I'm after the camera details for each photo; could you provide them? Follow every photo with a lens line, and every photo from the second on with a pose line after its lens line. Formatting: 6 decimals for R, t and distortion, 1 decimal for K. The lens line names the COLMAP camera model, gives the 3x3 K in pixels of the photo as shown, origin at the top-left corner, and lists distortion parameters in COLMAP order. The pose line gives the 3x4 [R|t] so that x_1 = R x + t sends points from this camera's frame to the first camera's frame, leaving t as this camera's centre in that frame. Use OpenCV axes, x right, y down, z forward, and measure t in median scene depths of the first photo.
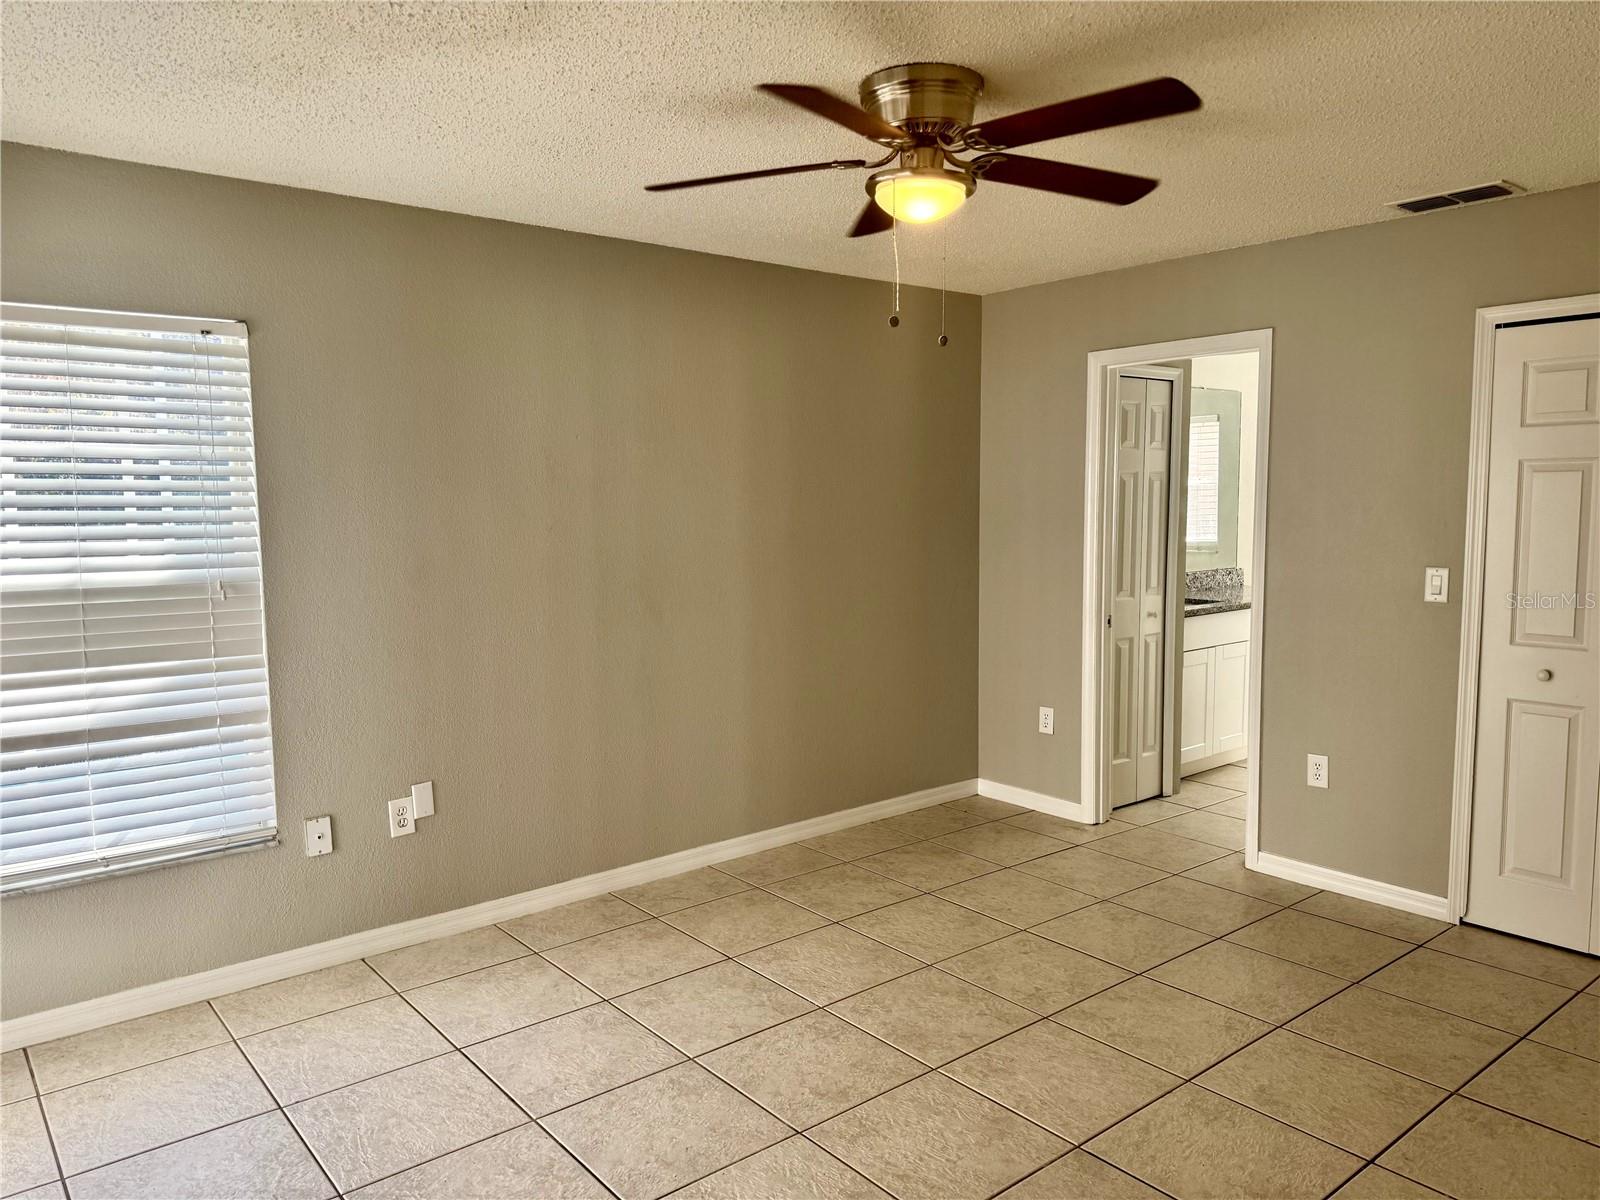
lens RADIAL K [[1125.2, 0, 804.2], [0, 1125.2, 606.7], [0, 0, 1]] dist [0.048478, -0.043554]
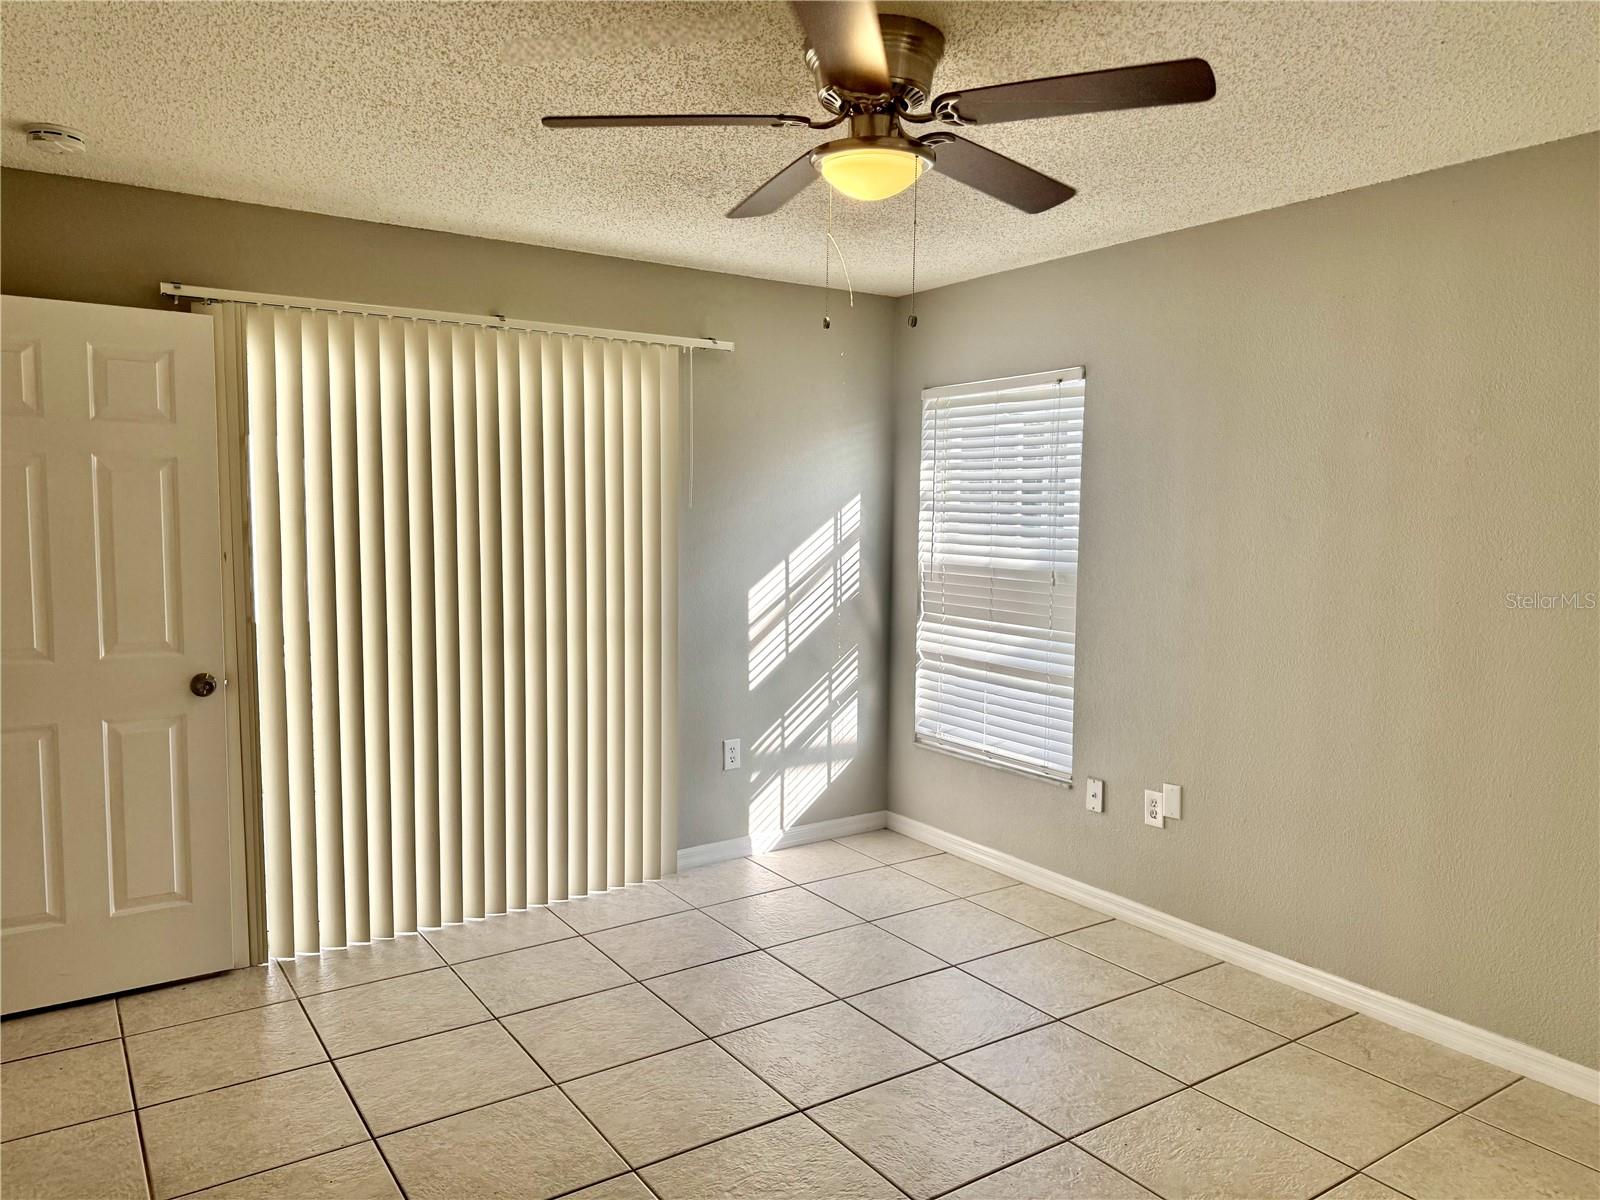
lens RADIAL K [[1125.2, 0, 810.4], [0, 1125.2, 597.6], [0, 0, 1]] dist [0.048478, -0.043554]
pose [[-0.096445, 0.083599, -0.991821, 0.753729], [-0.107292, 0.989787, 0.093861, -0.079229], [0.989539, 0.115467, -0.086491, 0.795258]]
